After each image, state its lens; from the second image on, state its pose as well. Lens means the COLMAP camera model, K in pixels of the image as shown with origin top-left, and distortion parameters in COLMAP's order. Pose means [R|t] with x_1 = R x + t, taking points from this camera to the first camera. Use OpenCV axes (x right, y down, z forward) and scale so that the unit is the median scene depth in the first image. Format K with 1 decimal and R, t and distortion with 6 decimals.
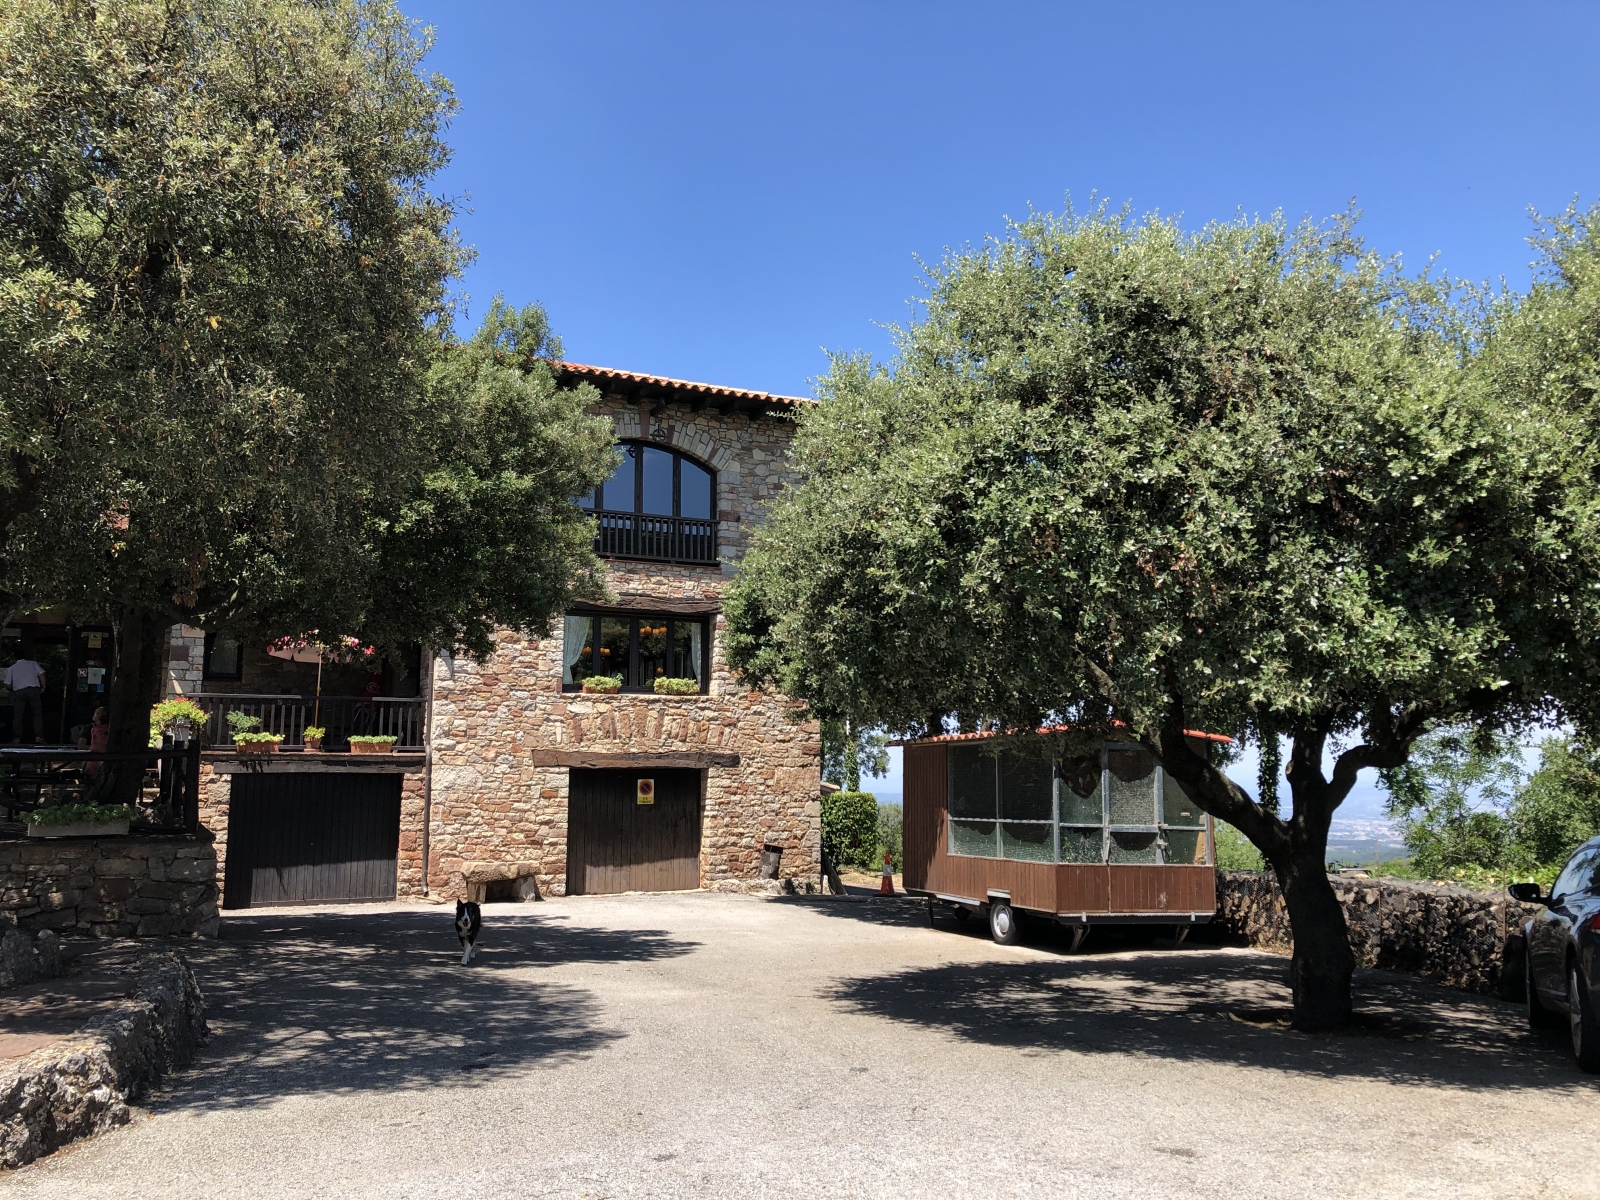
lens RADIAL K [[1305.7, 0, 797.8], [0, 1305.7, 592.9], [0, 0, 1]] dist [0.038890, 0.001964]
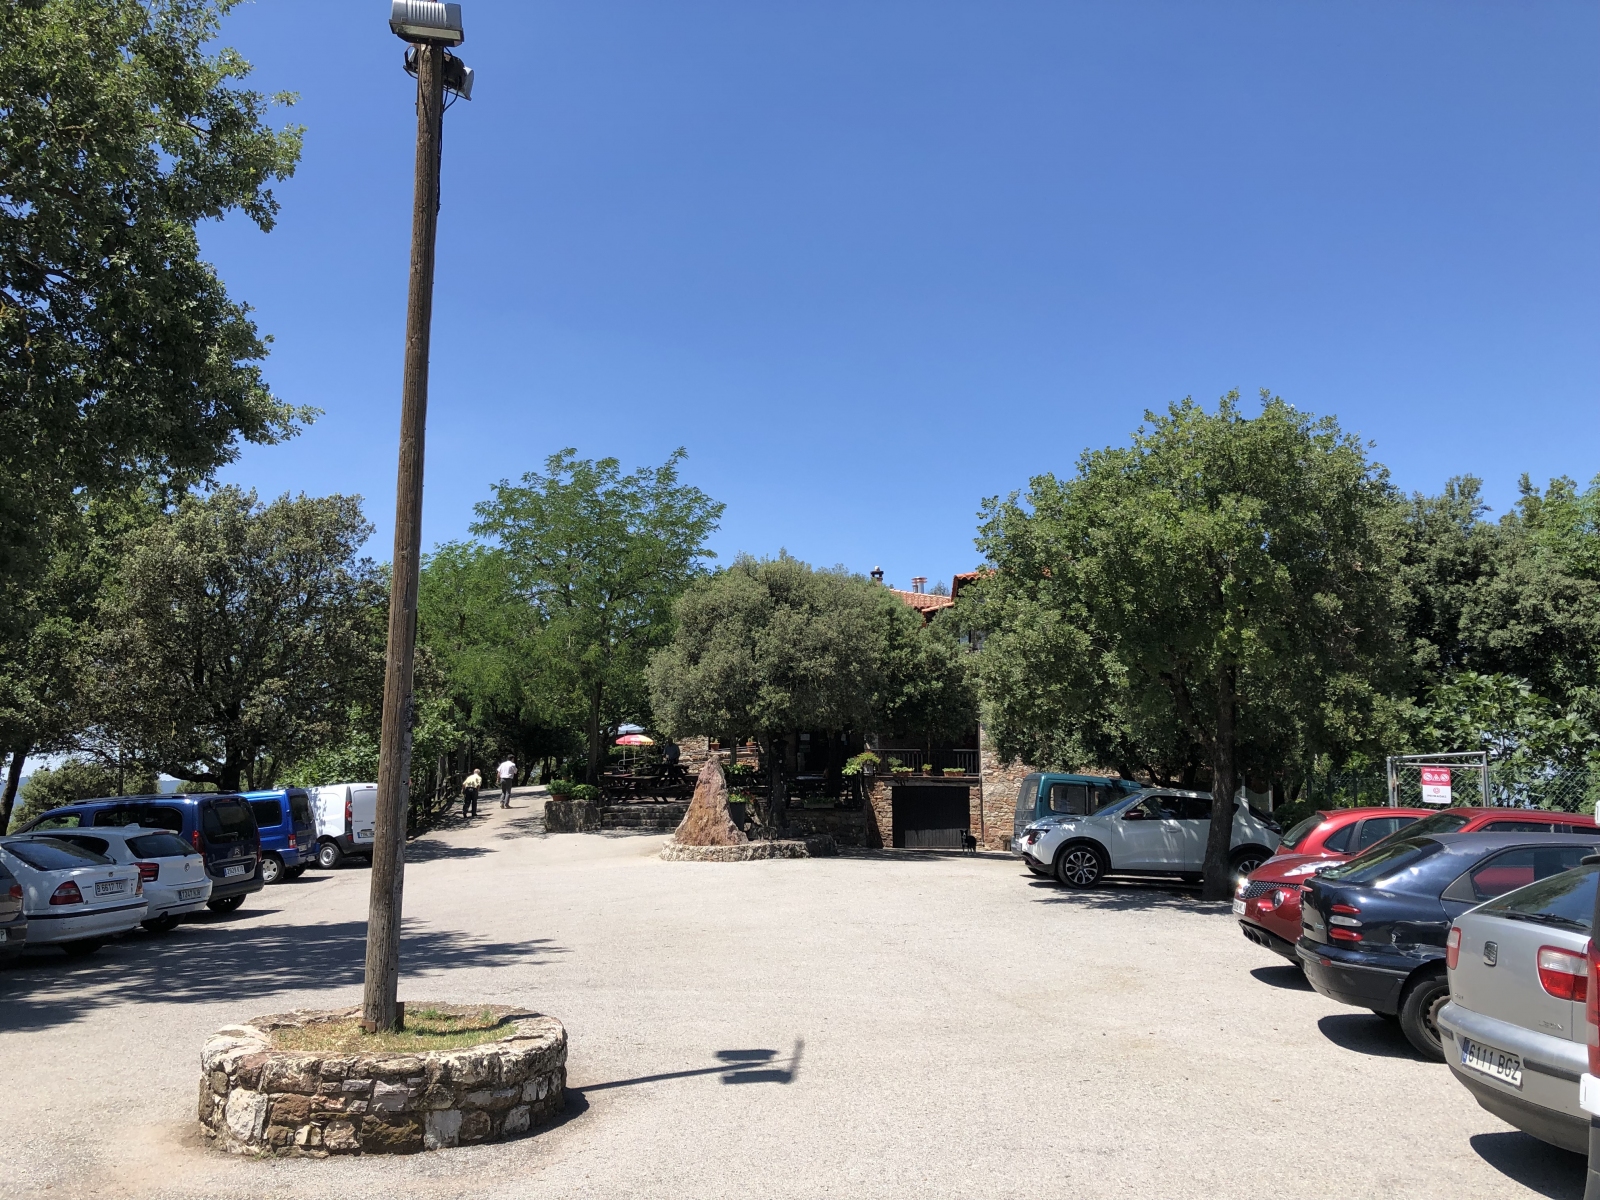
lens RADIAL K [[1305.7, 0, 798.2], [0, 1305.7, 600.7], [0, 0, 1]] dist [0.038890, 0.001964]
pose [[0.841487, -0.072957, -0.535328, 0.610087], [0.072013, 0.997145, -0.022697, -0.128799], [0.535456, -0.019451, 0.844339, -0.889709]]
